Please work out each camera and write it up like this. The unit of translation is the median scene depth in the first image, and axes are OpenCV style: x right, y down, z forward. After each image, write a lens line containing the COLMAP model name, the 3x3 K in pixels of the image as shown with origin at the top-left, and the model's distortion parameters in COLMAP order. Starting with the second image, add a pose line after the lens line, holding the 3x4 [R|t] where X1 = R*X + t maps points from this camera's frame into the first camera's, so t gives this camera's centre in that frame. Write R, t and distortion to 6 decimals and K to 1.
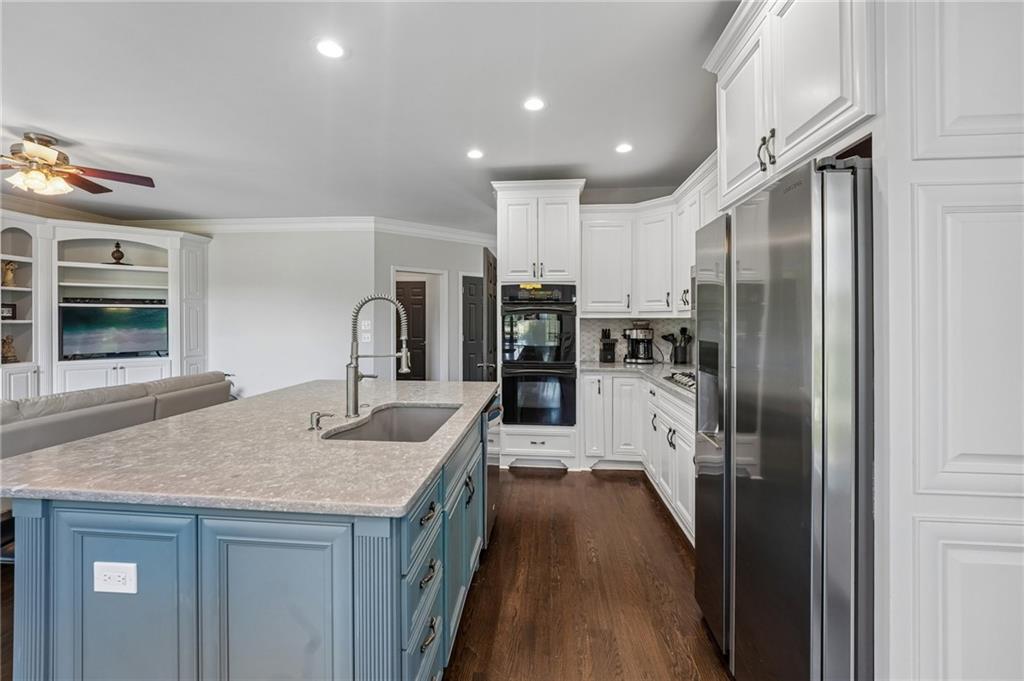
lens RADIAL K [[426.1, 0, 505.7], [0, 426.1, 321.3], [0, 0, 1]] dist [-0.003014, -0.000170]
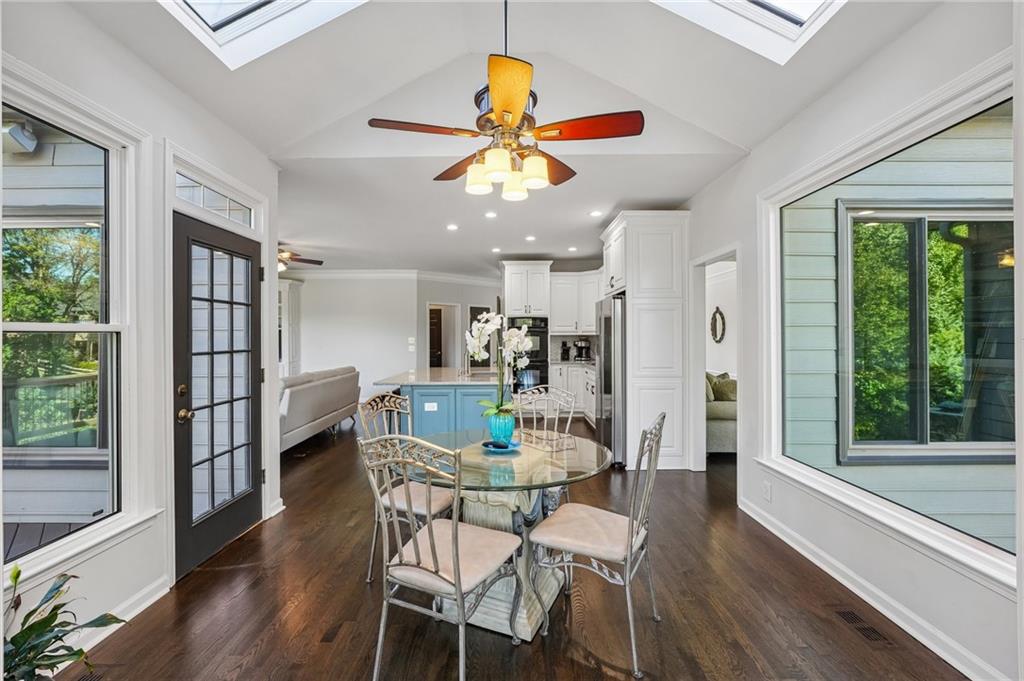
lens RADIAL K [[428.2, 0, 515.2], [0, 428.2, 336.1], [0, 0, 1]] dist [-0.000527, -0.000102]
pose [[0.994404, -0.005886, 0.105483, -0.171006], [0.006238, 0.999976, -0.003006, 0.001123], [-0.105463, 0.003647, 0.994417, -0.823610]]
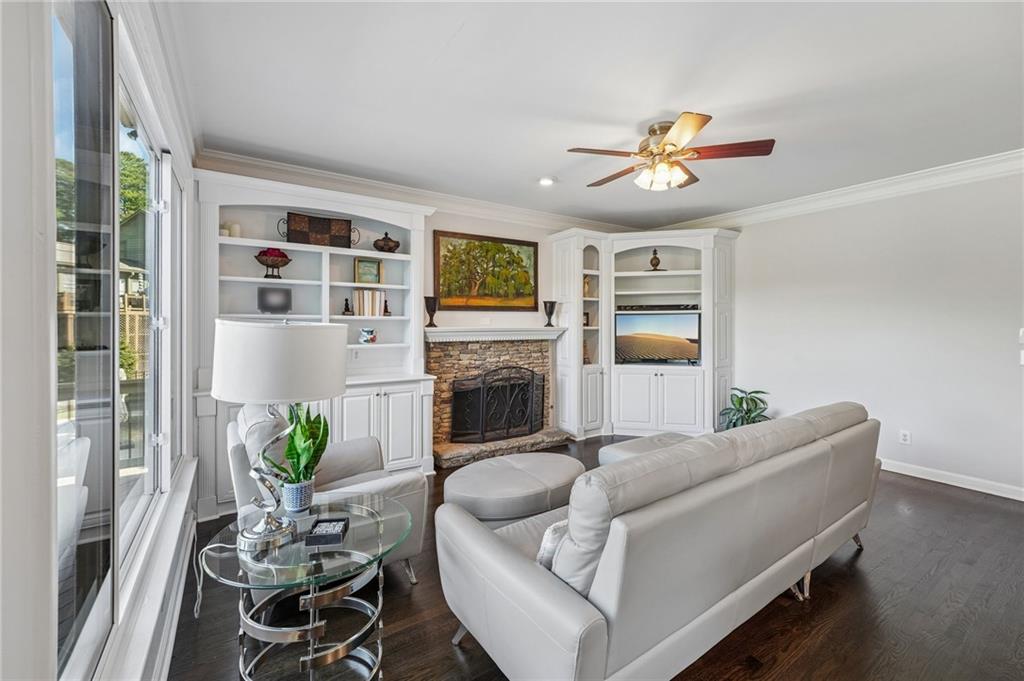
lens RADIAL K [[421.0, 0, 511.6], [0, 421.0, 328.1], [0, 0, 1]] dist [-0.002516, -0.000174]
pose [[0.635051, 0.004170, -0.772459, -0.479889], [-0.001096, 0.999989, 0.004497, -0.004045], [0.772470, -0.002009, 0.635048, 0.140031]]
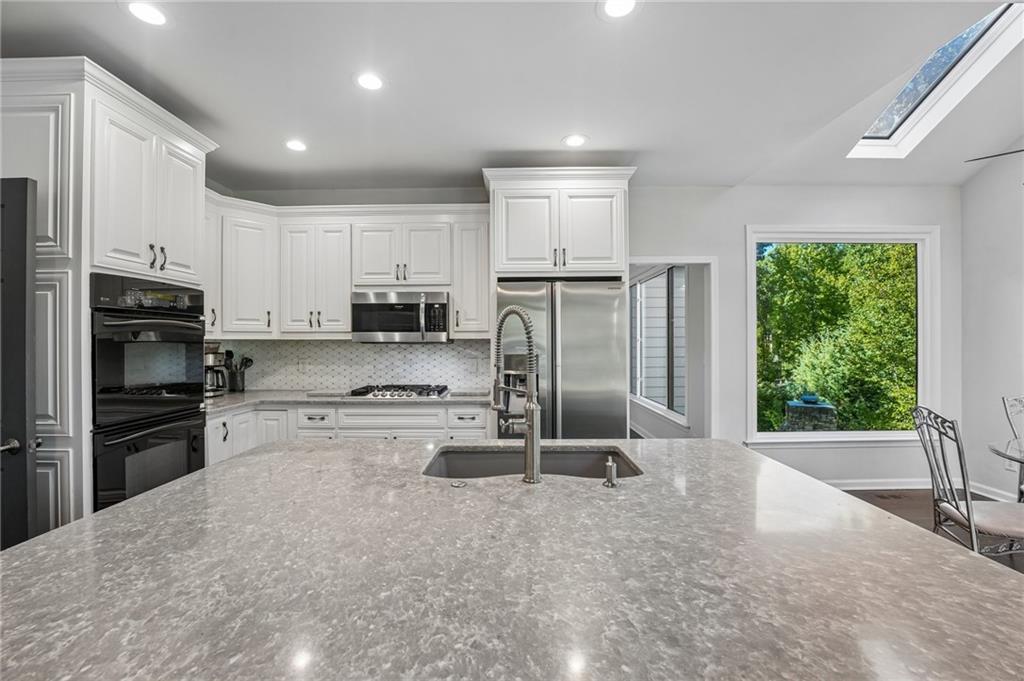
lens RADIAL K [[412.5, 0, 507.3], [0, 412.5, 342.9], [0, 0, 1]] dist [-0.025460, 0.000181]
pose [[-0.087466, -0.004205, 0.996159, -0.515283], [0.005314, 0.999975, 0.004687, -0.001982], [-0.996153, 0.005703, -0.087442, 0.555028]]
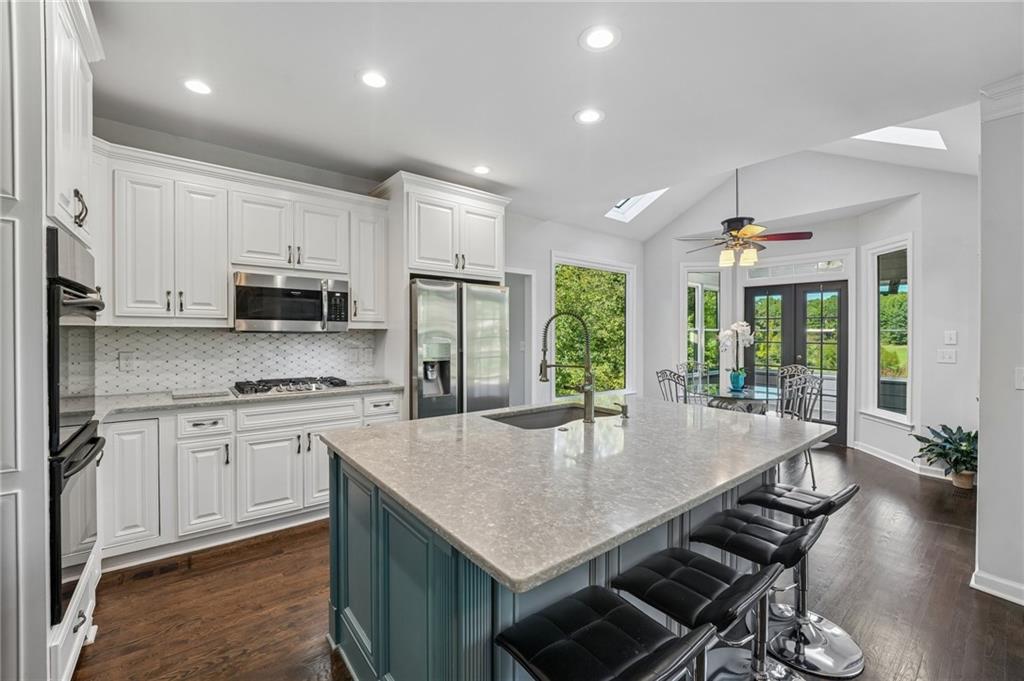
lens RADIAL K [[416.0, 0, 509.2], [0, 416.0, 332.2], [0, 0, 1]] dist [-0.030685, -0.000024]
pose [[-0.696745, -0.005667, 0.717296, -0.493646], [-0.006498, 0.999978, 0.001588, -0.003265], [-0.717289, -0.003554, -0.696767, 0.951483]]
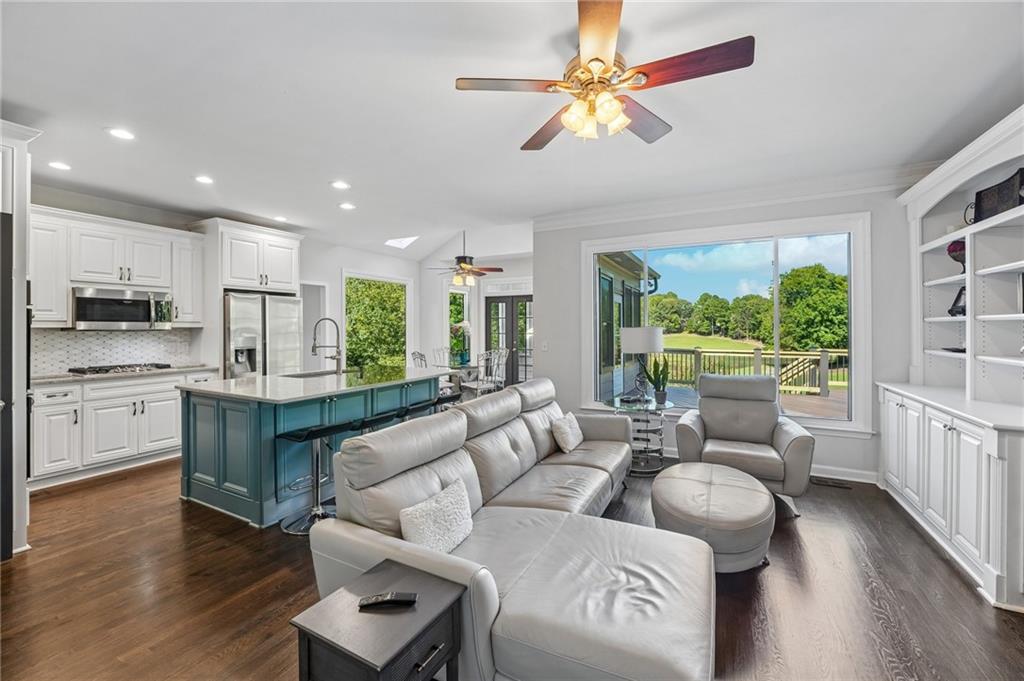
lens RADIAL K [[412.5, 0, 508.7], [0, 412.5, 323.7], [0, 0, 1]] dist [-0.012468, -0.000021]
pose [[-0.926504, 0.002675, 0.376276, -0.969848], [-0.000017, 0.999974, -0.007152, -0.008822], [-0.376286, -0.006633, -0.926480, 1.305289]]
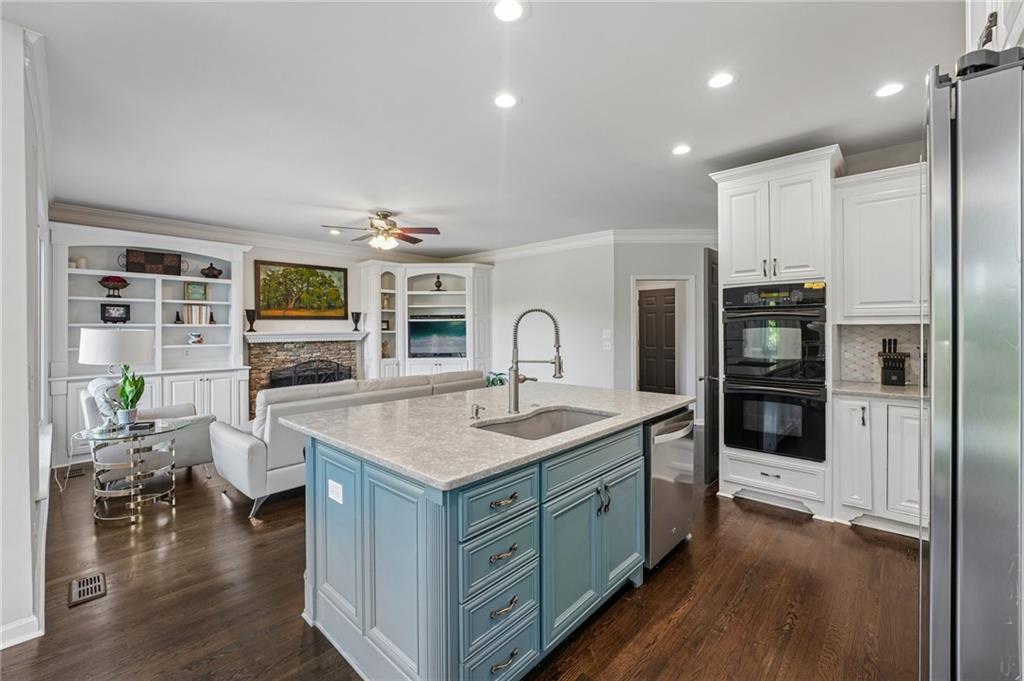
lens RADIAL K [[423.4, 0, 512.2], [0, 423.4, 330.3], [0, 0, 1]] dist [-0.009999, 0.000463]
pose [[0.798841, -0.005315, -0.601519, 0.166202], [0.005897, 0.999982, -0.001006, -0.000139], [0.601513, -0.002744, 0.798858, 0.037236]]
